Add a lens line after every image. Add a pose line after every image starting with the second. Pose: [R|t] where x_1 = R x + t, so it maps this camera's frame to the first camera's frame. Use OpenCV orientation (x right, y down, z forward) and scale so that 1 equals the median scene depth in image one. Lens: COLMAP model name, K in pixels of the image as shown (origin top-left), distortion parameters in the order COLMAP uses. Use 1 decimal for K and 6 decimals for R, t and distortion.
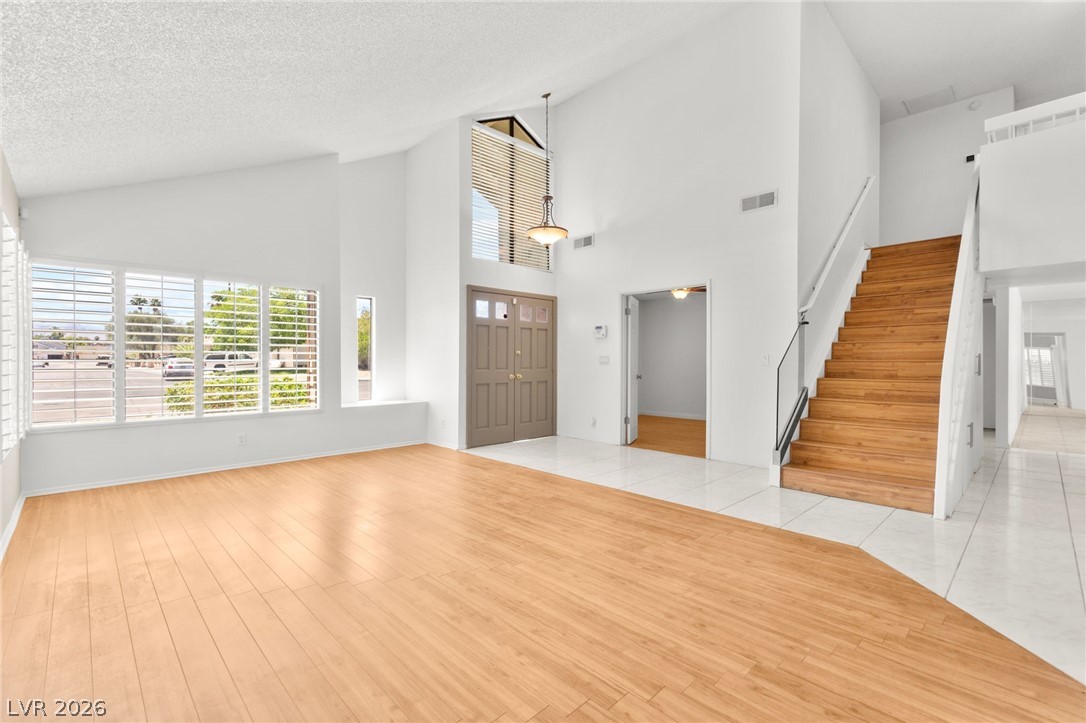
lens RADIAL K [[478.1, 0, 538.2], [0, 478.1, 363.3], [0, 0, 1]] dist [0.001047, -0.000760]
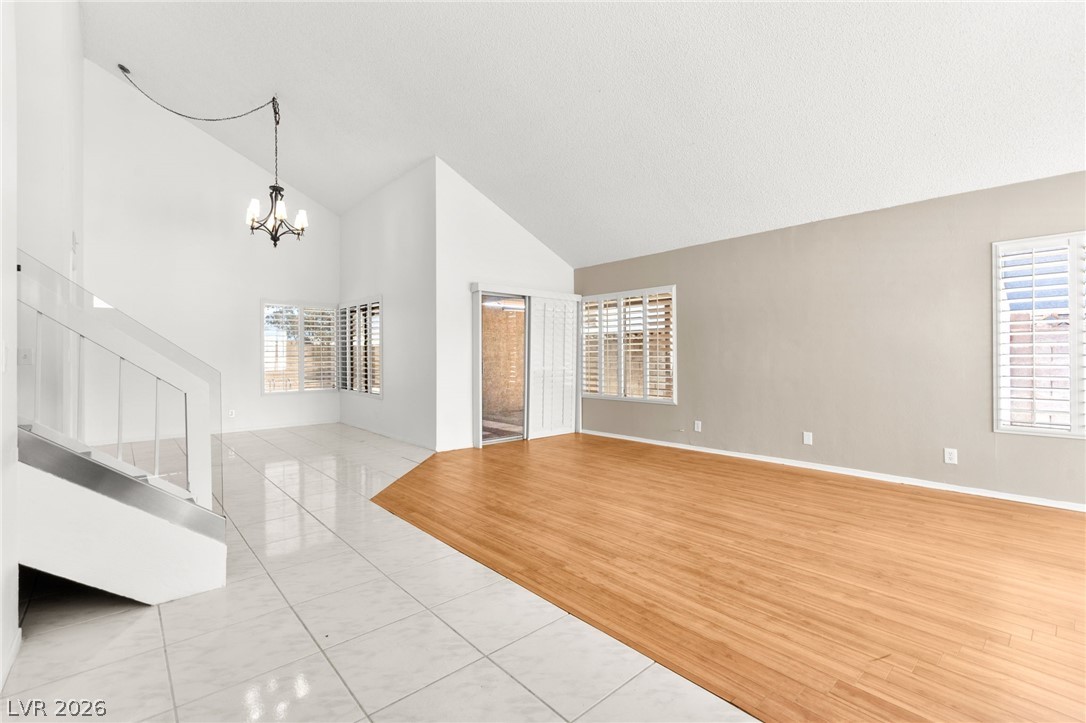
lens RADIAL K [[480.6, 0, 544.2], [0, 480.6, 355.2], [0, 0, 1]] dist [0.000821, -0.000243]
pose [[-0.999583, 0.002380, 0.028772, 0.155179], [0.002457, 0.999993, 0.002657, -0.014575], [-0.028765, 0.002727, -0.999582, 2.357981]]
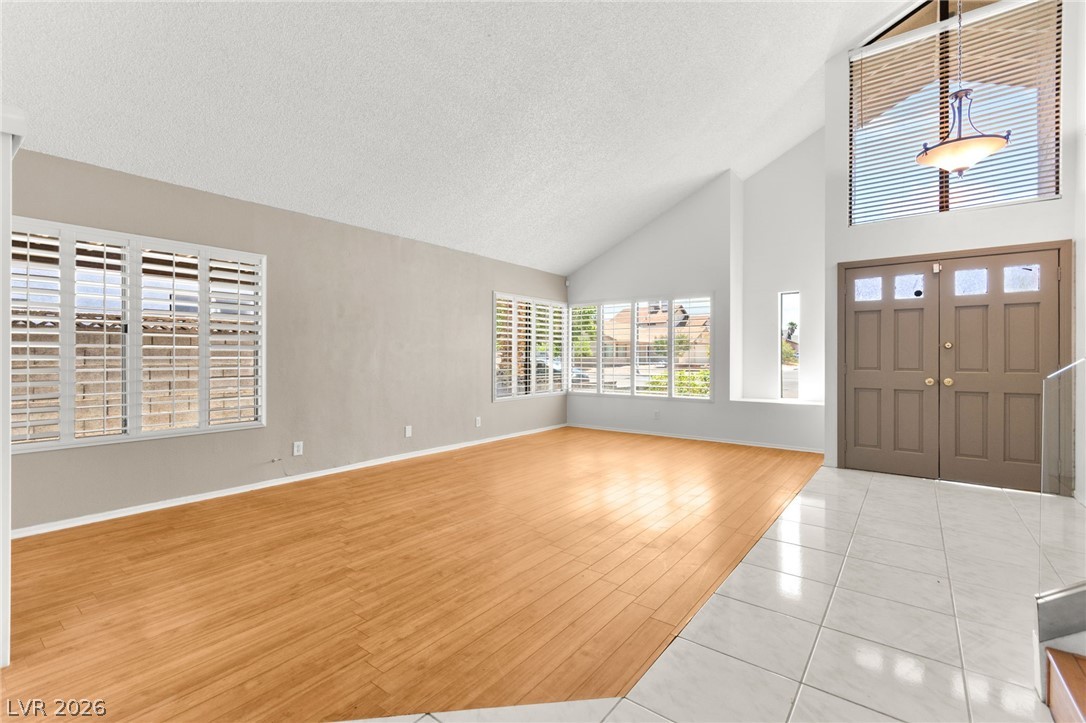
lens RADIAL K [[480.6, 0, 544.2], [0, 480.6, 355.2], [0, 0, 1]] dist [0.000821, -0.000243]
pose [[0.148713, -0.004025, -0.988872, 1.235964], [-0.006553, 0.999966, -0.005055, -0.006384], [0.988859, 0.007231, 0.148682, 0.846692]]
